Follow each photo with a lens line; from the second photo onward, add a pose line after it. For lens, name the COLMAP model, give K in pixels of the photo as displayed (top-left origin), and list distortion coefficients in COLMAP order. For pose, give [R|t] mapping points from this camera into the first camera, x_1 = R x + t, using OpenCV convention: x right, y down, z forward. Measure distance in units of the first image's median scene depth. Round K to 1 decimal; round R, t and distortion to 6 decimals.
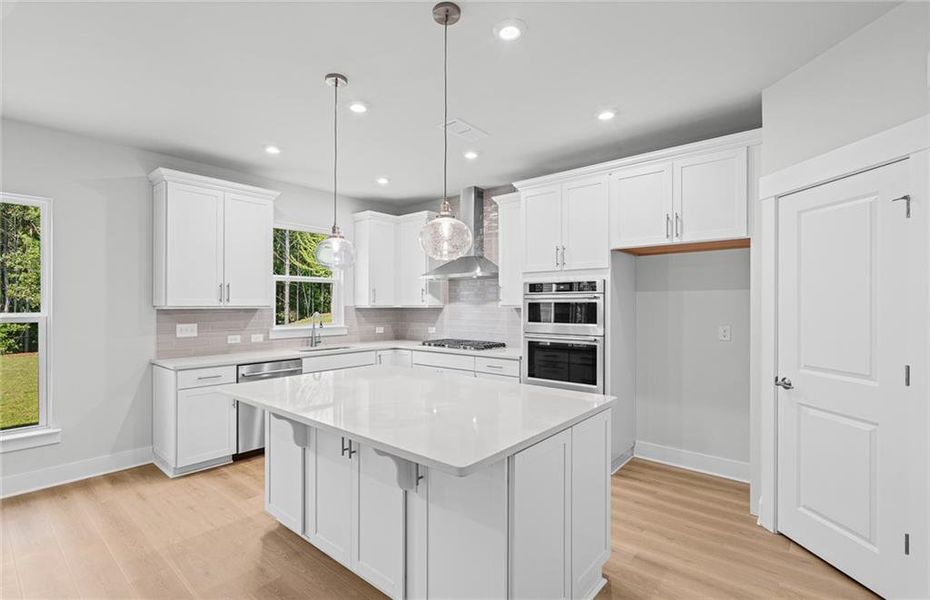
lens RADIAL K [[430.4, 0, 454.5], [0, 430.4, 304.7], [0, 0, 1]] dist [-0.001016, 0.000042]
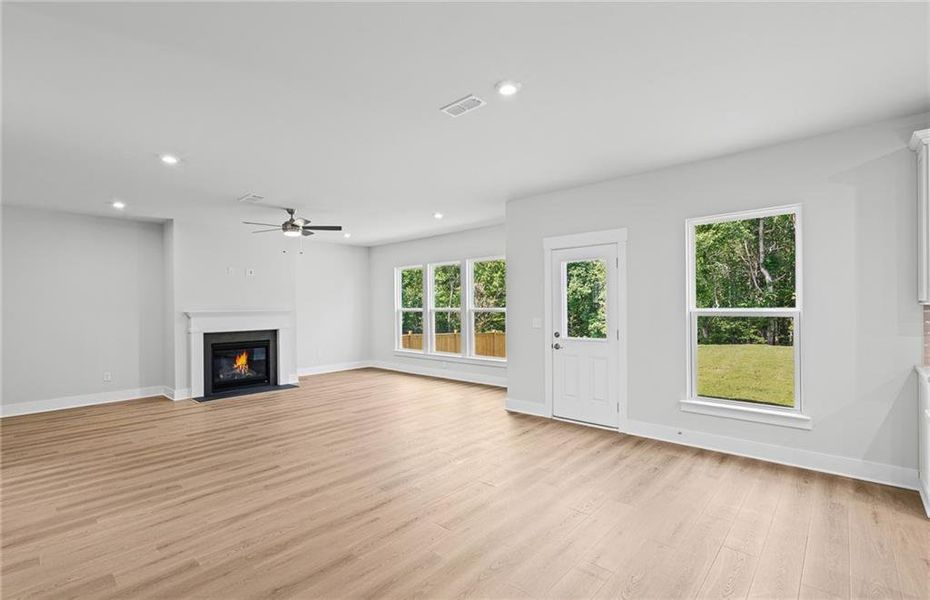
lens RADIAL K [[423.1, 0, 460.1], [0, 423.1, 305.7], [0, 0, 1]] dist [-0.003373, -0.000396]
pose [[-0.027857, 0.003957, -0.999604, 0.130143], [0.009277, 0.999950, 0.003699, 0.000499], [0.999569, -0.009171, -0.027892, 0.145210]]
